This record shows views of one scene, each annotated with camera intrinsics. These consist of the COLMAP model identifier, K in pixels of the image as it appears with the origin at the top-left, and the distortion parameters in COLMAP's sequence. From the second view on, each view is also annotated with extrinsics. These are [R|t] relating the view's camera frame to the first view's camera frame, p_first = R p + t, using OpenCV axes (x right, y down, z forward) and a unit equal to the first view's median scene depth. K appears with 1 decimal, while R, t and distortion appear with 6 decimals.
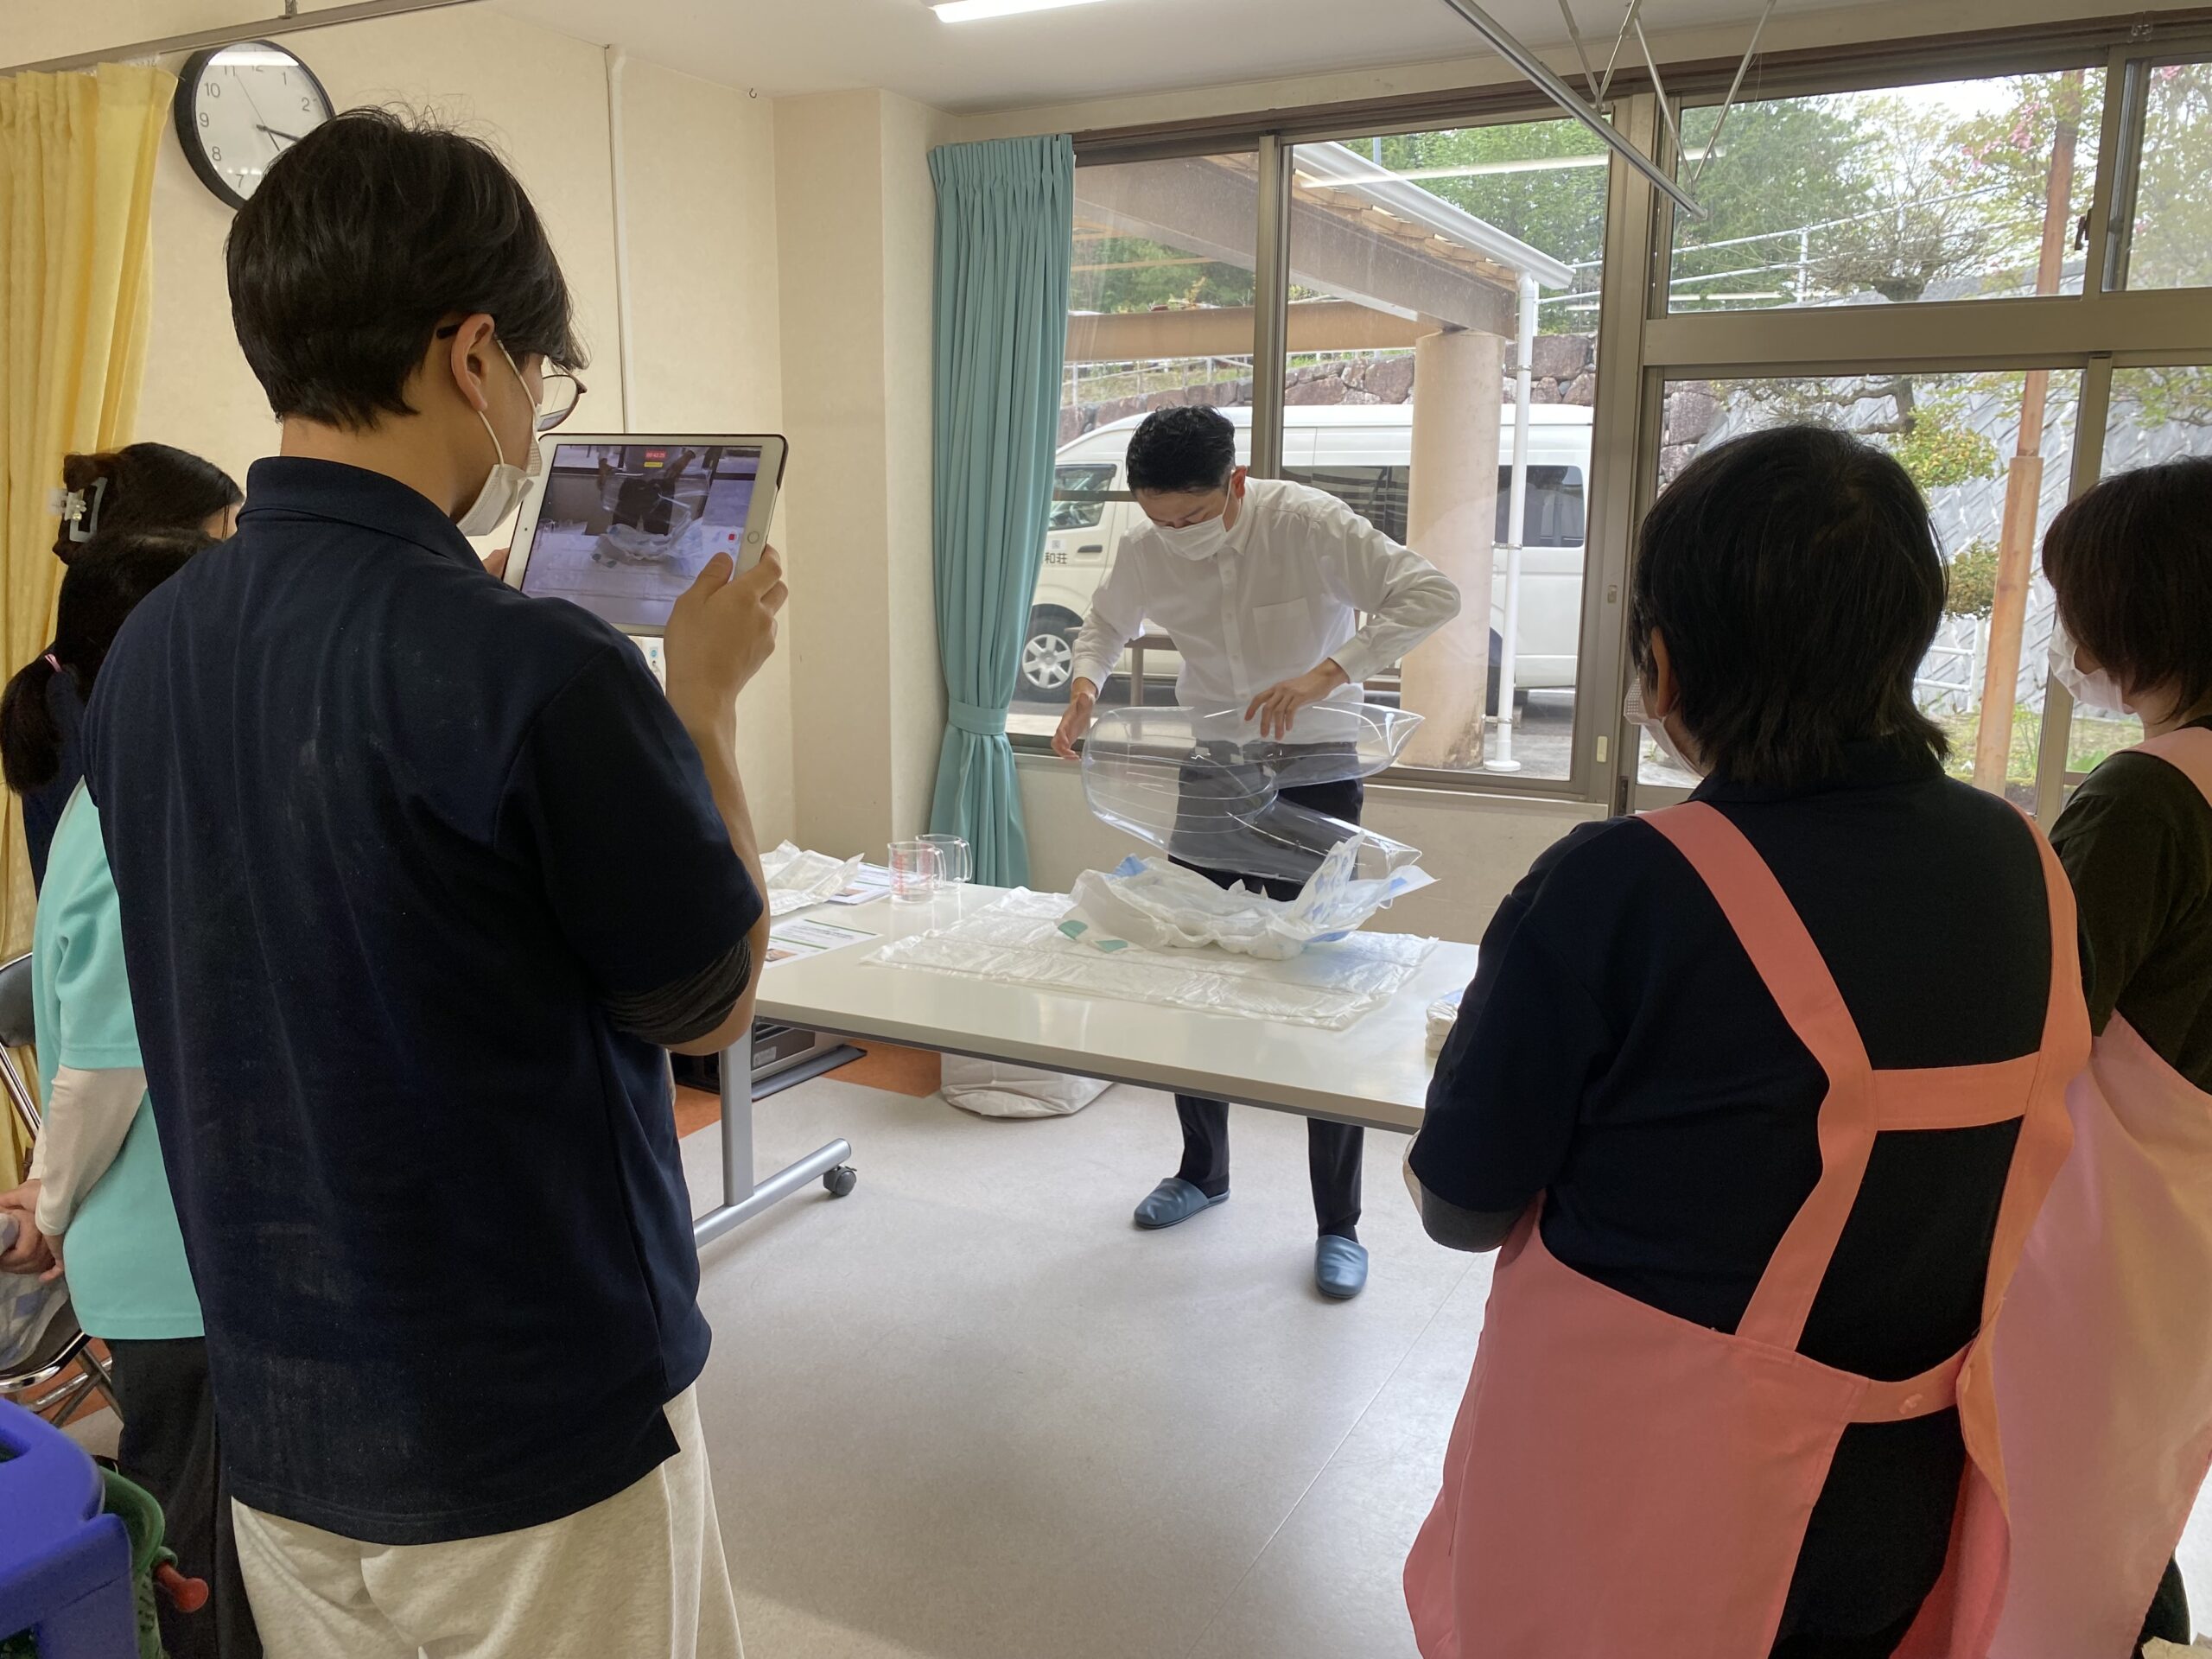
lens RADIAL K [[1676.8, 0, 1100.9], [0, 1676.8, 830.5], [0, 0, 1]] dist [-0.006737, -0.004923]
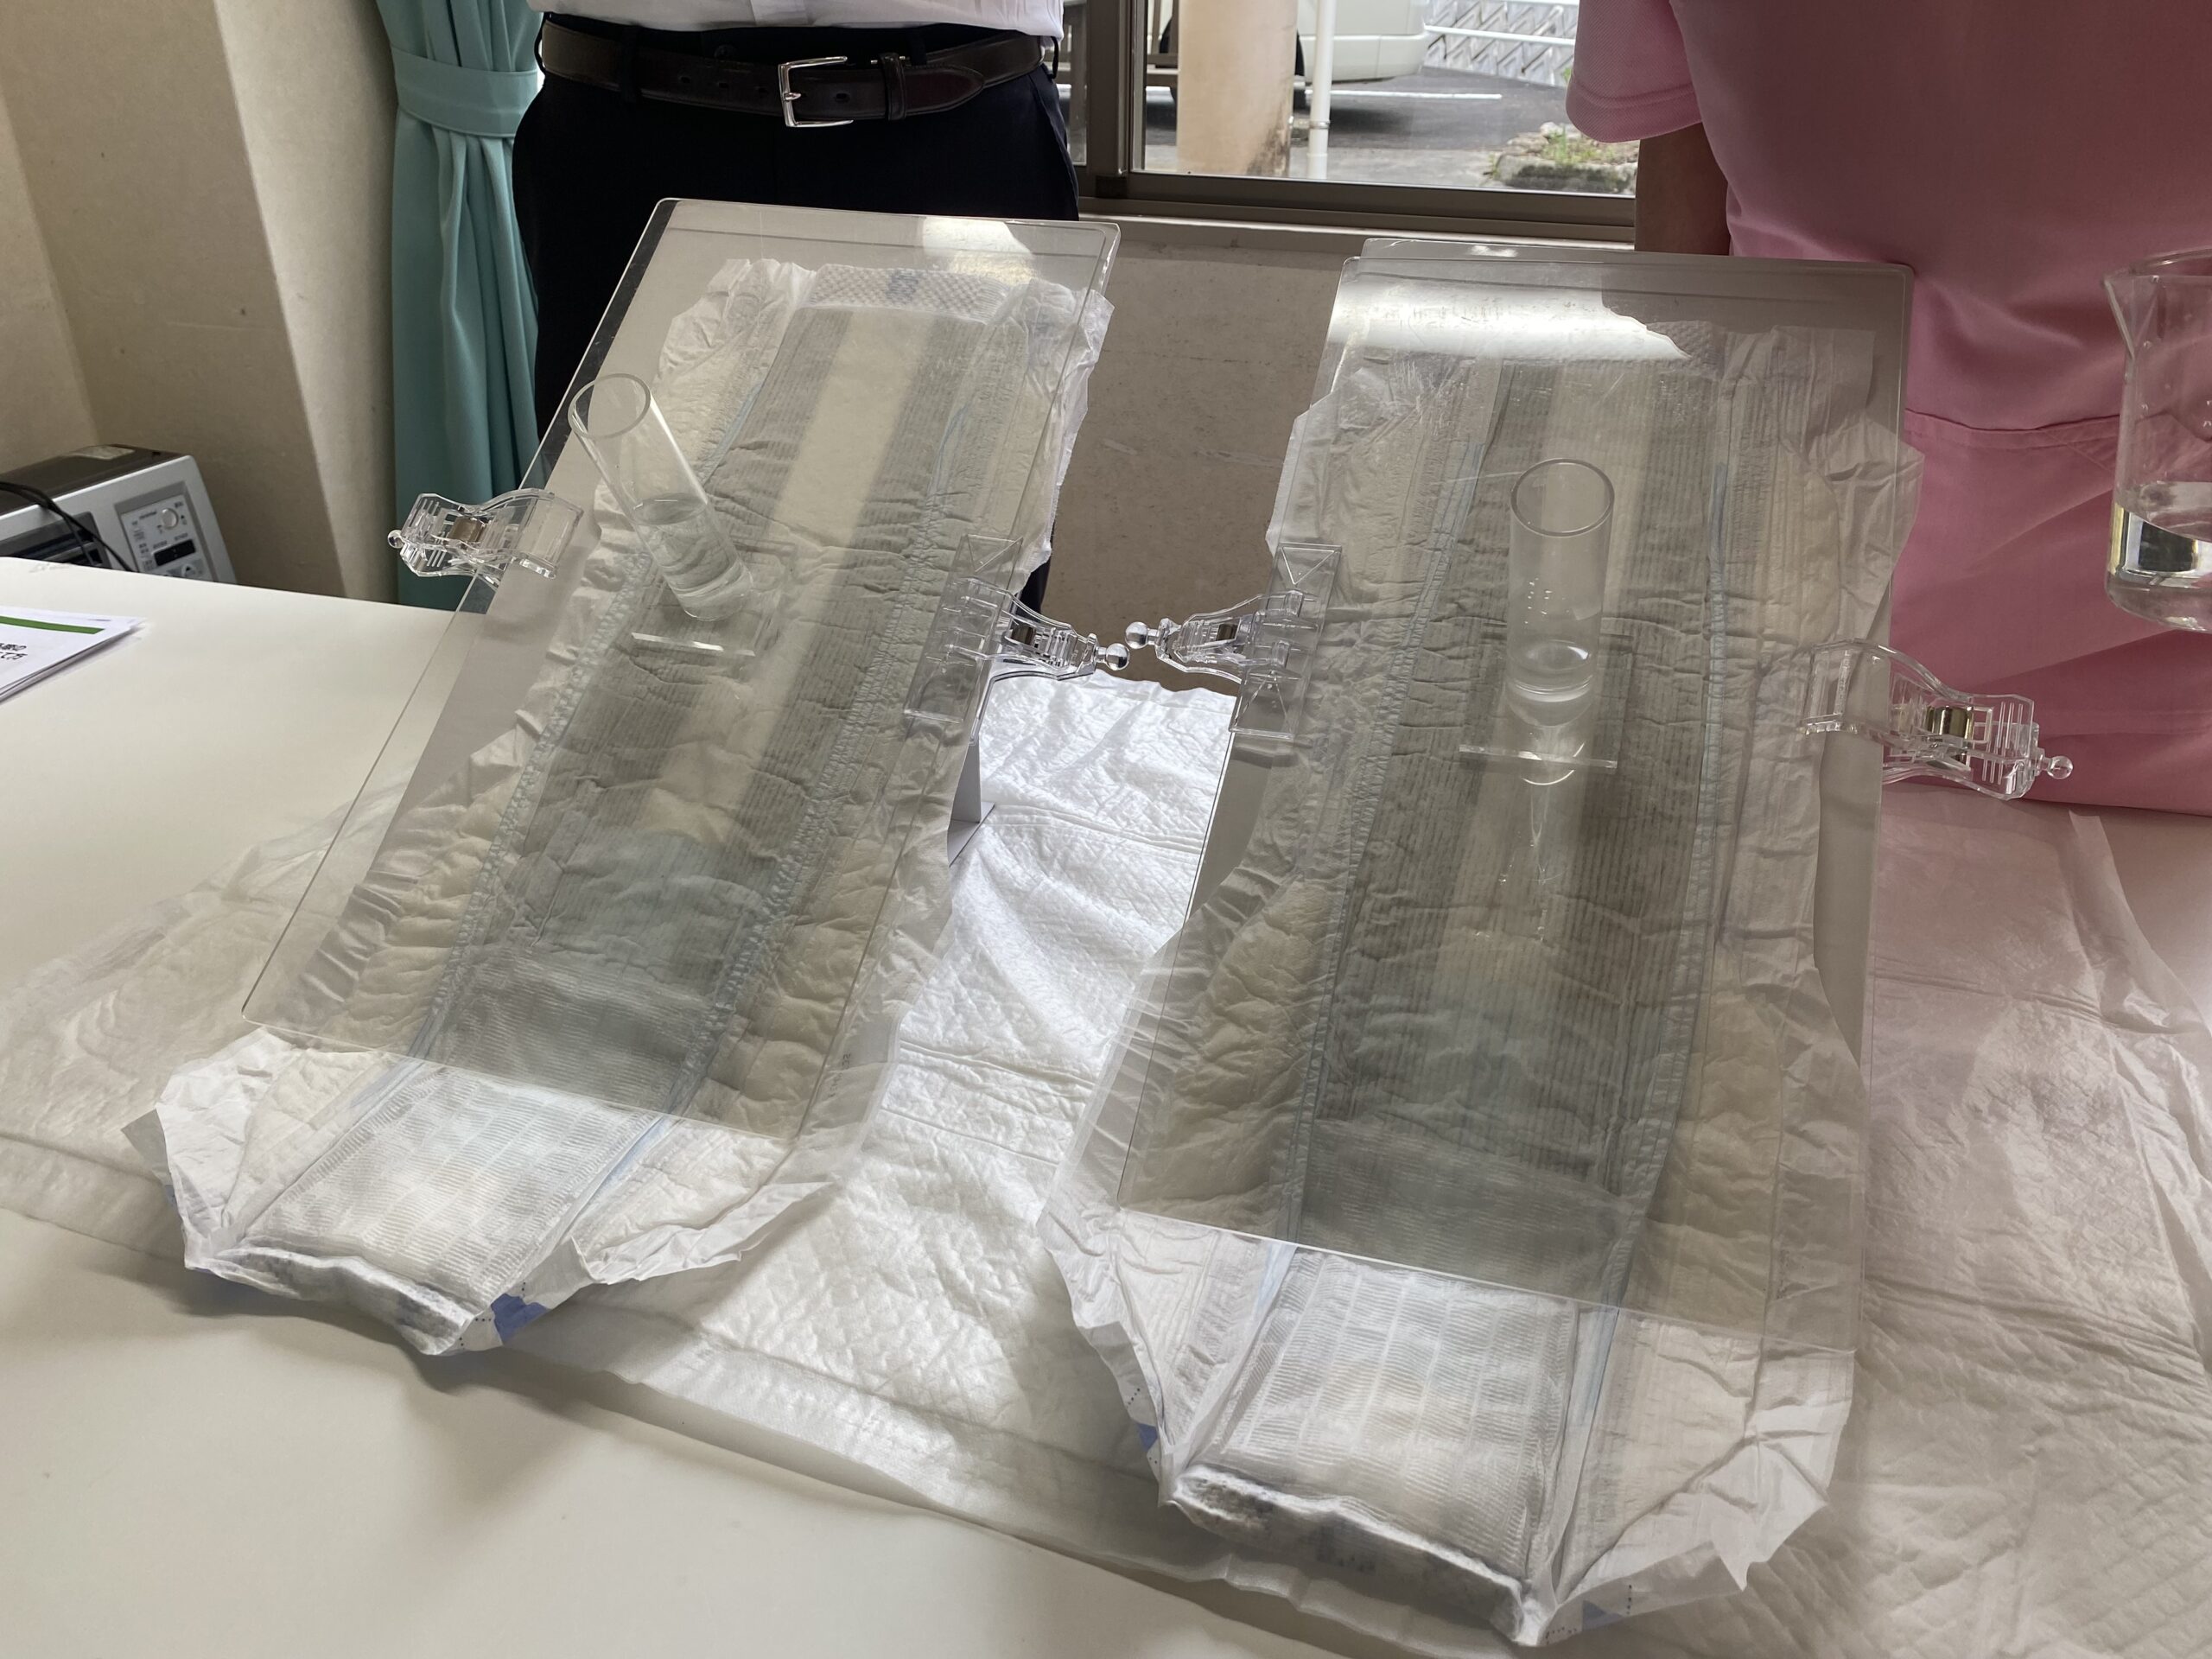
lens RADIAL K [[1676.8, 0, 1100.9], [0, 1676.8, 830.5], [0, 0, 1]] dist [-0.006737, -0.004923]
pose [[0.981071, -0.090714, 0.171089, -0.003785], [0.032344, 0.947843, 0.317093, -0.018885], [-0.190930, -0.305557, 0.932835, 0.501972]]
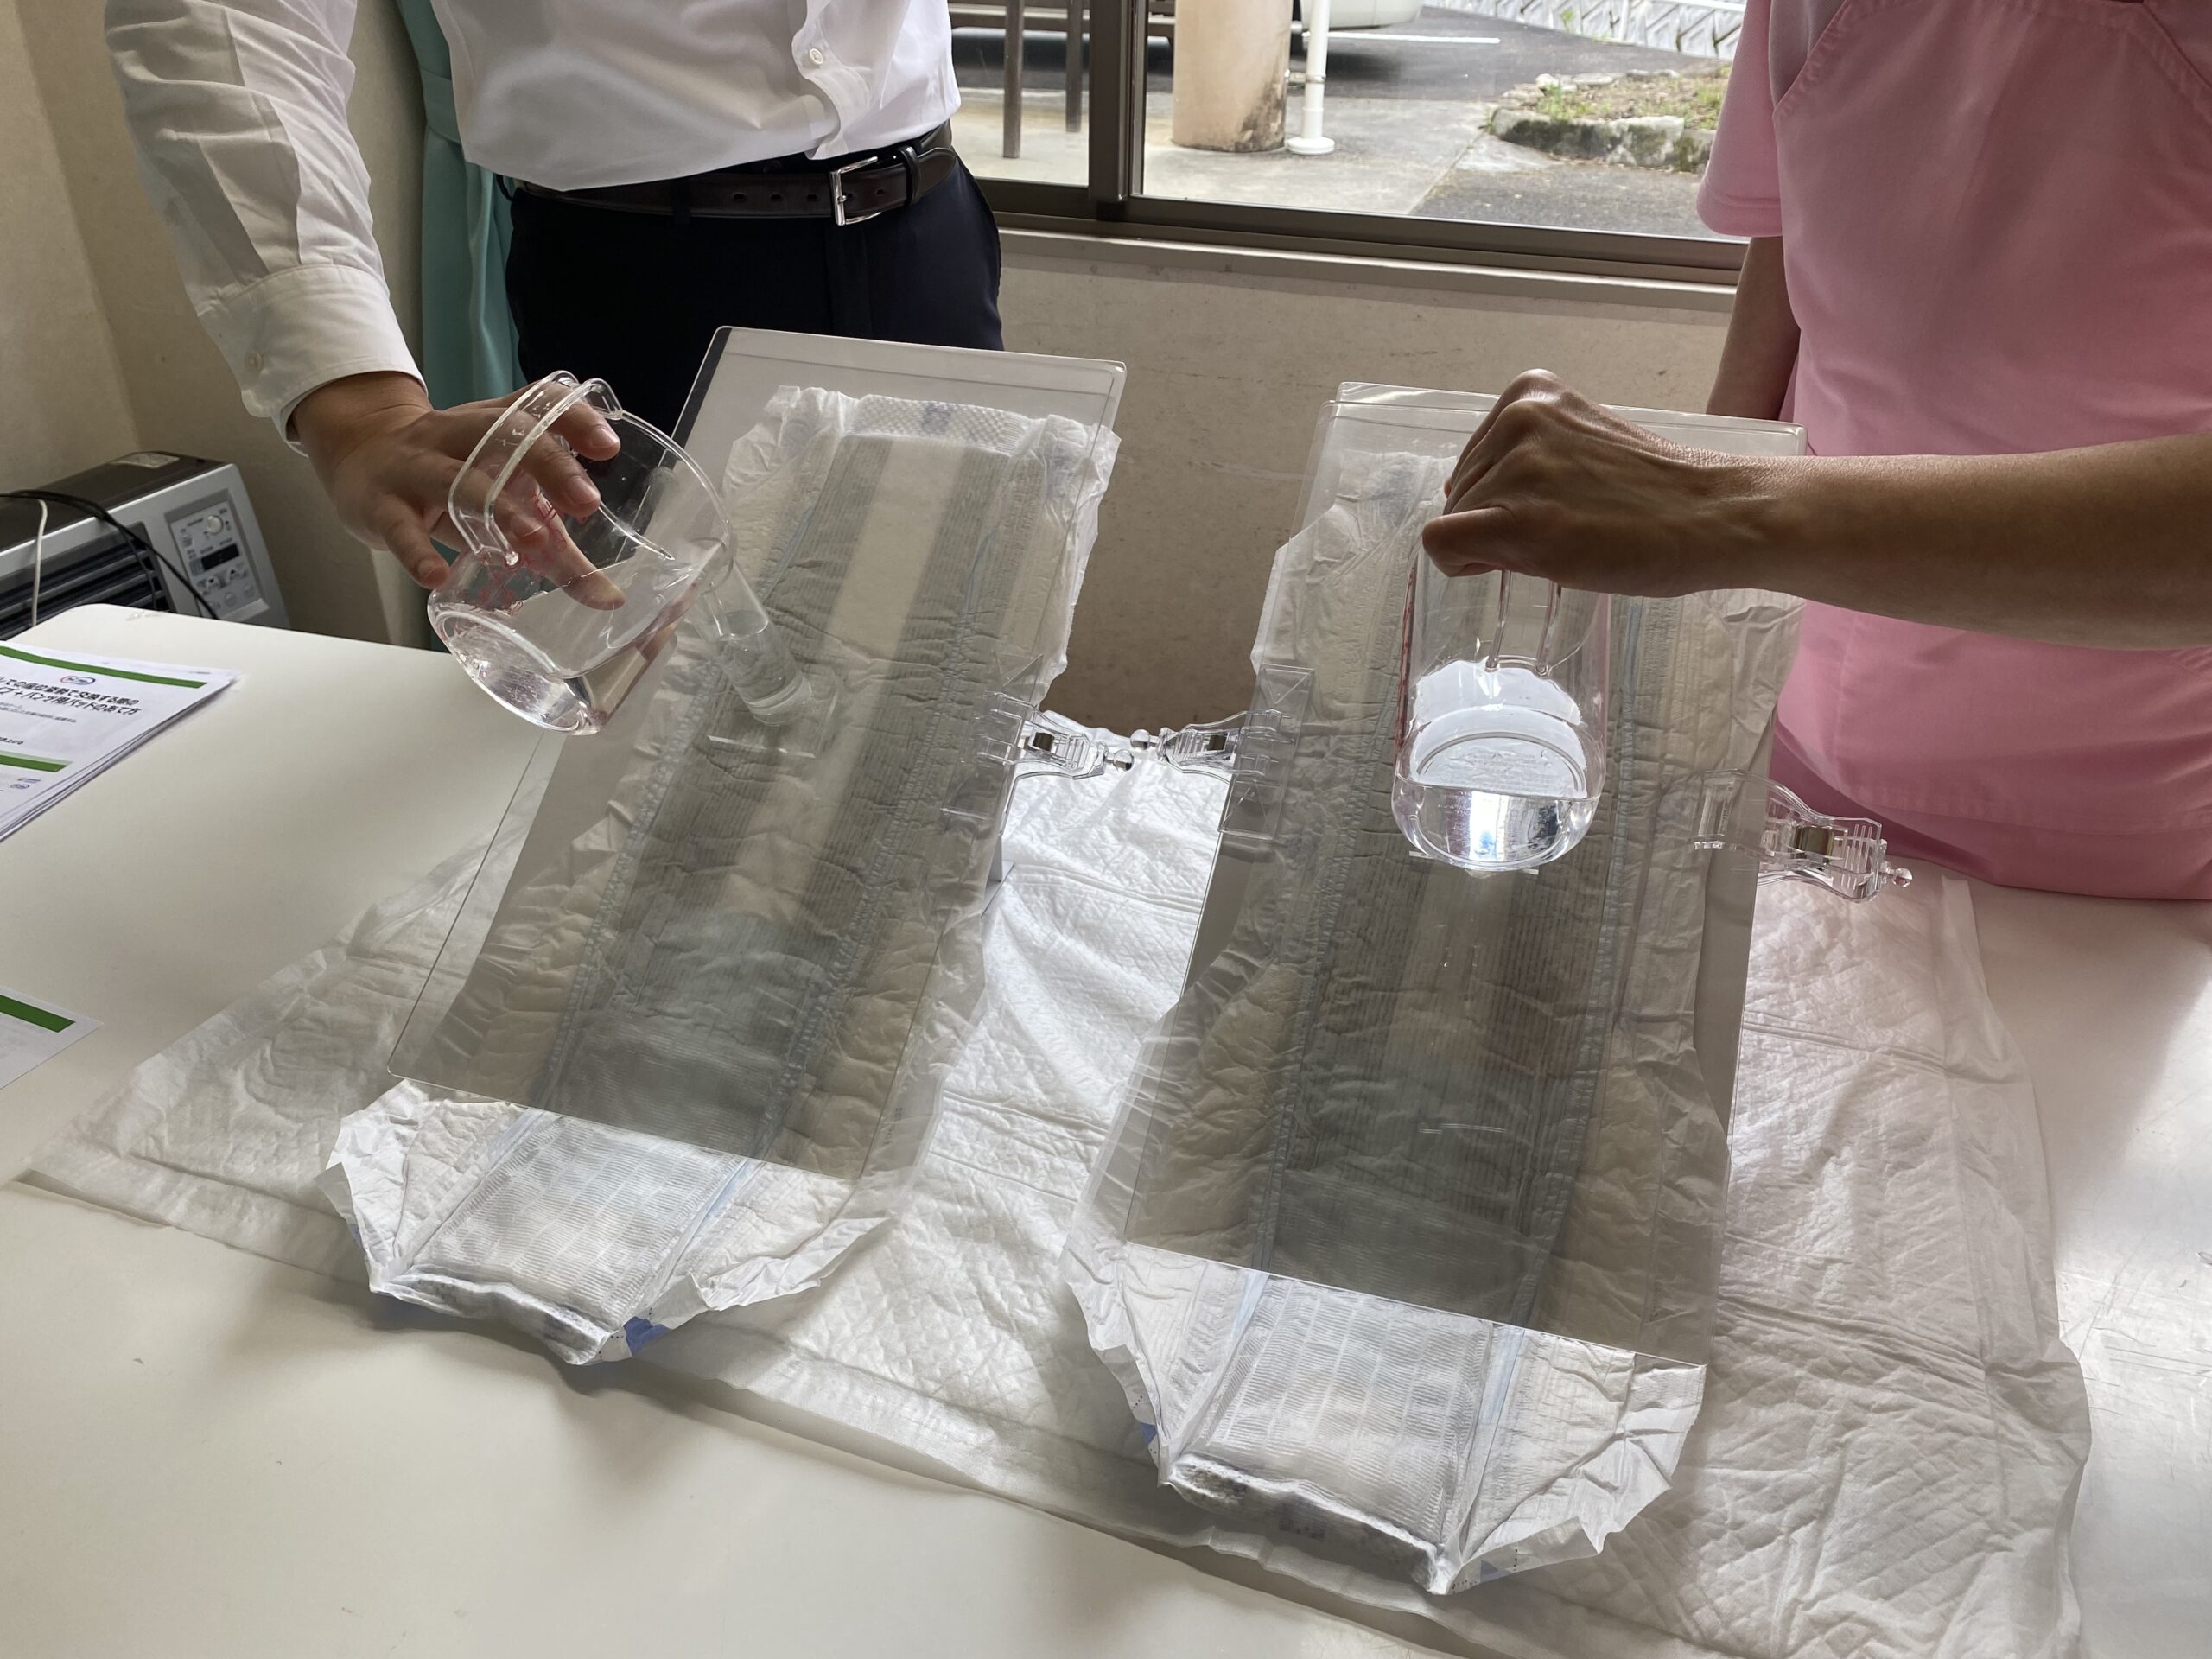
lens RADIAL K [[1687.2, 0, 1114.5], [0, 1687.2, 824.3], [0, 0, 1]] dist [0.001670, -0.038611]
pose [[0.979109, -0.091545, 0.181561, -0.009415], [0.022351, 0.935963, 0.351389, -0.043755], [-0.202103, -0.339990, 0.918456, 0.479885]]
